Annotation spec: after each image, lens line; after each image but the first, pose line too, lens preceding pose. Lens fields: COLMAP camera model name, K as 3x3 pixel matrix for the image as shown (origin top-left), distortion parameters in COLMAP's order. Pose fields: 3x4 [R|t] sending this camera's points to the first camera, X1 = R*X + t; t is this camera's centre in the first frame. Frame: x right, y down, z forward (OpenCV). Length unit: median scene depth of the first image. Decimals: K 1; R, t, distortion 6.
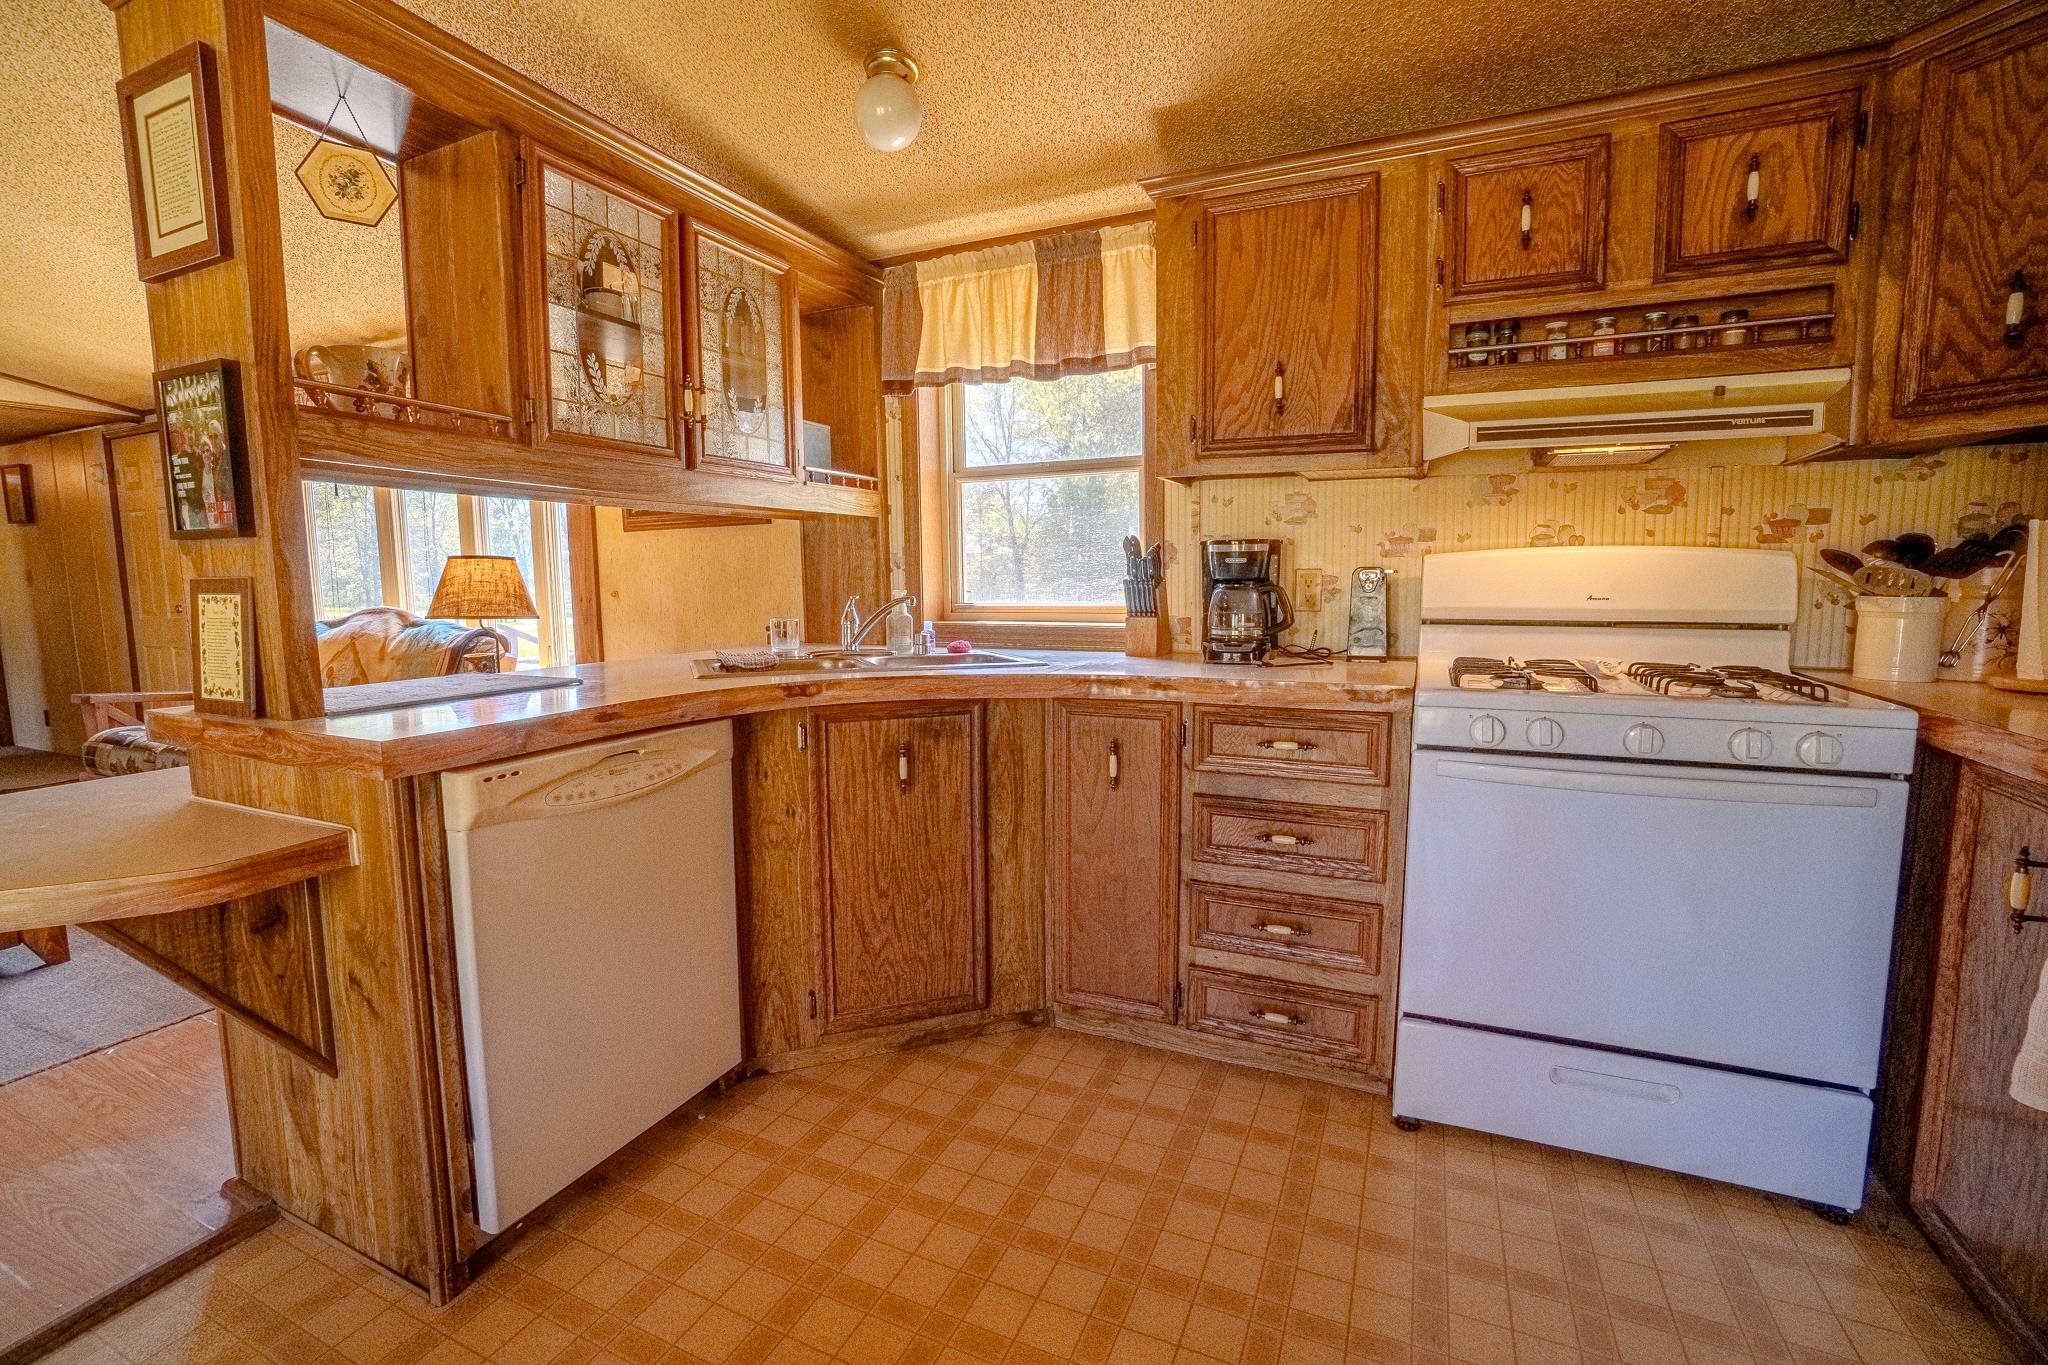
lens RADIAL K [[903.1, 0, 1007.0], [0, 903.1, 671.7], [0, 0, 1]] dist [-0.057250, 0.018748]
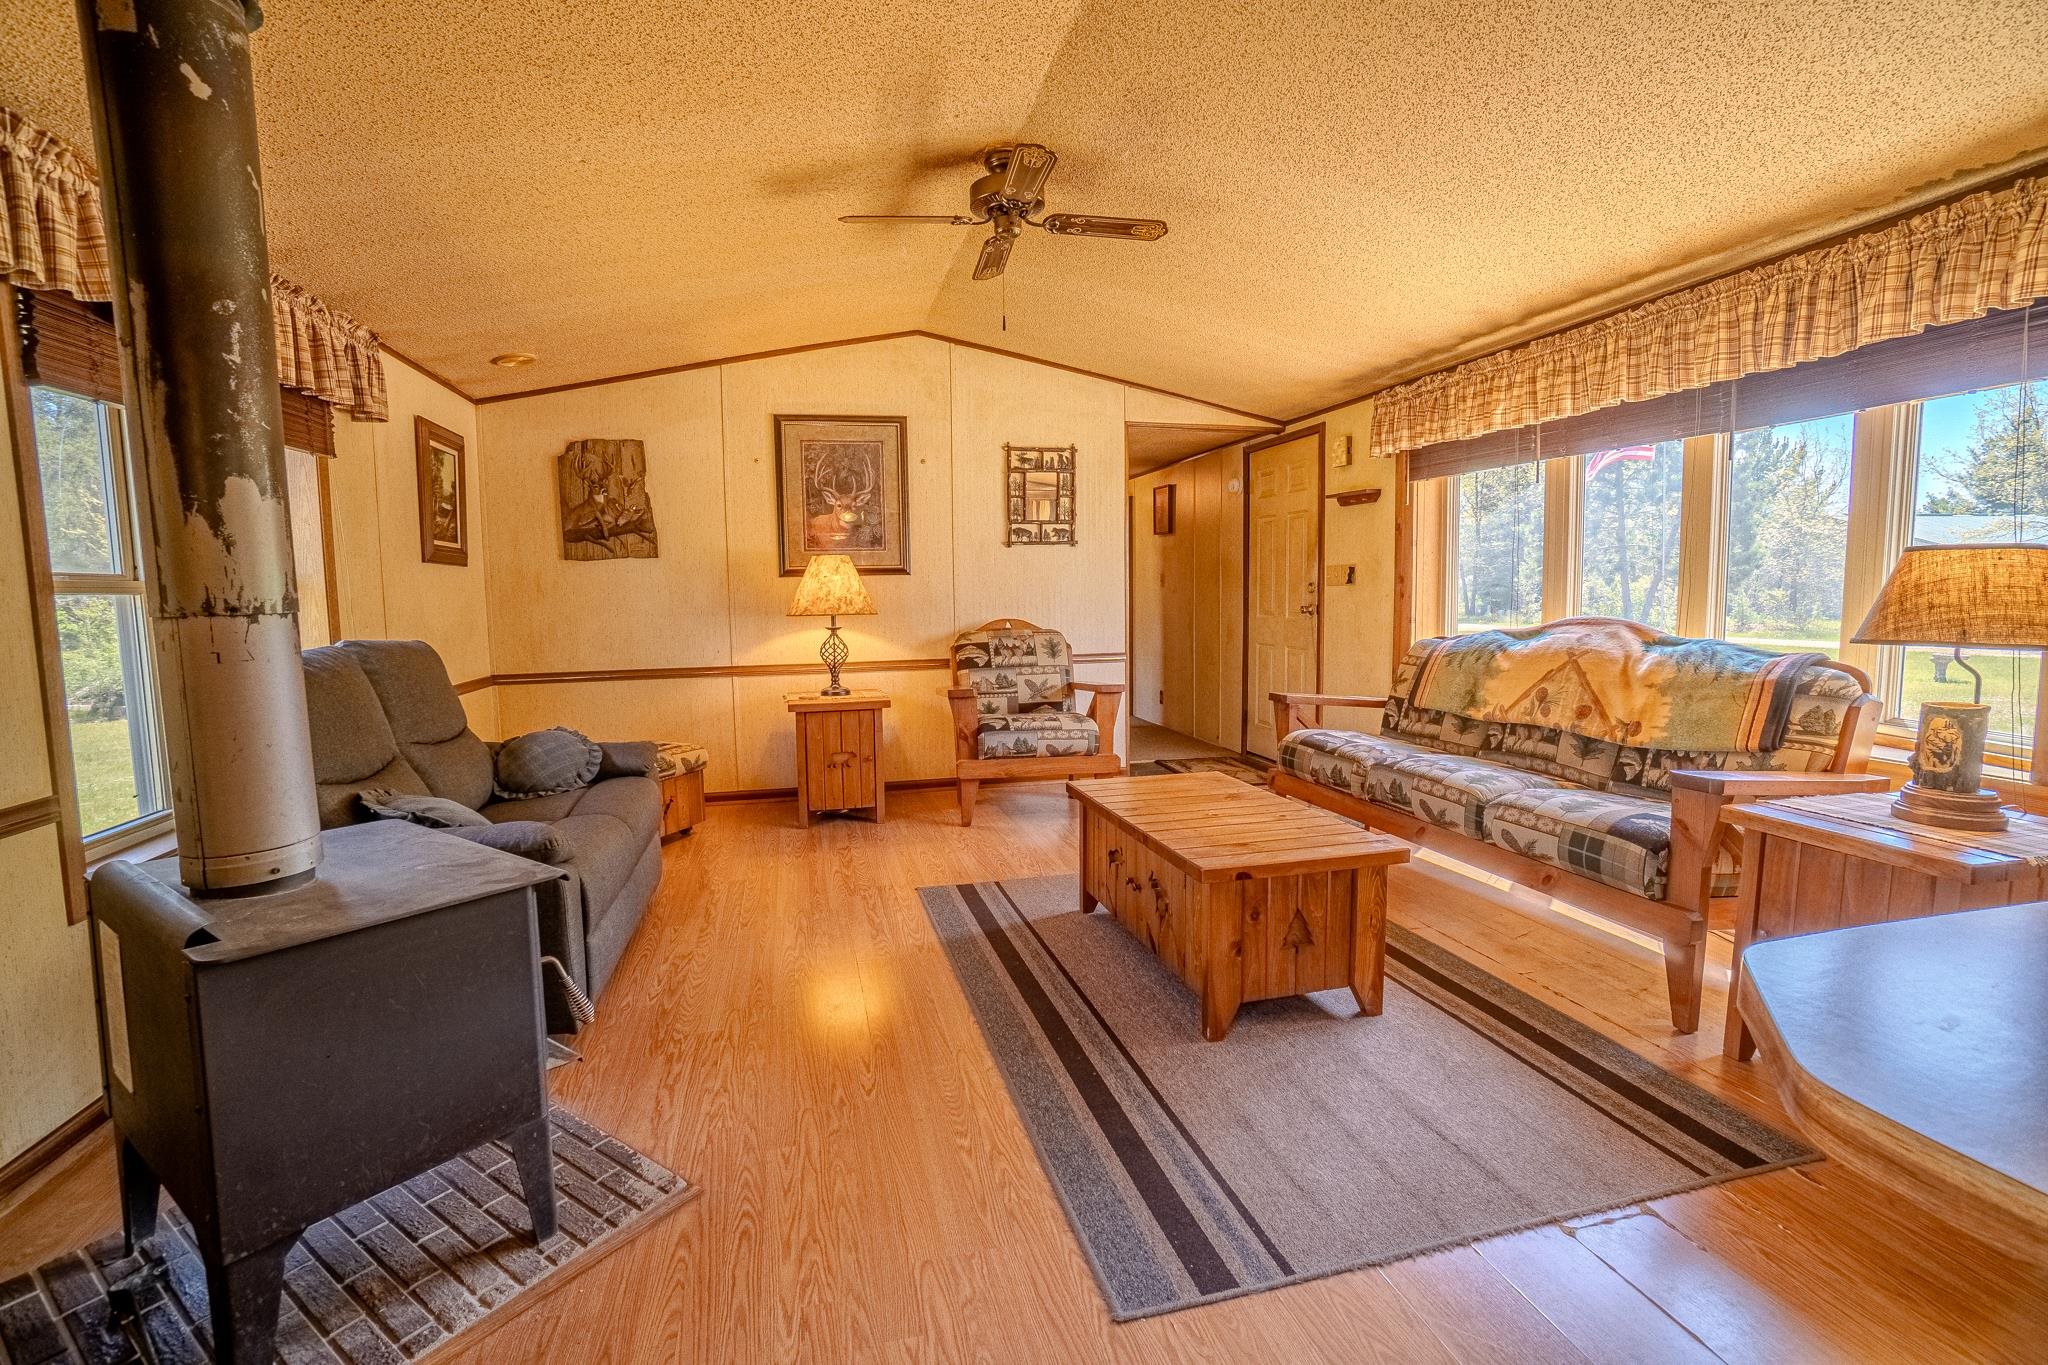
lens RADIAL K [[903.1, 0, 1014.4], [0, 903.1, 675.7], [0, 0, 1]] dist [-0.057250, 0.018748]
pose [[0.627778, 0.078188, -0.774455, -0.433194], [-0.078839, 0.996213, 0.036669, -0.008172], [0.774389, 0.038038, 0.631565, 0.087816]]
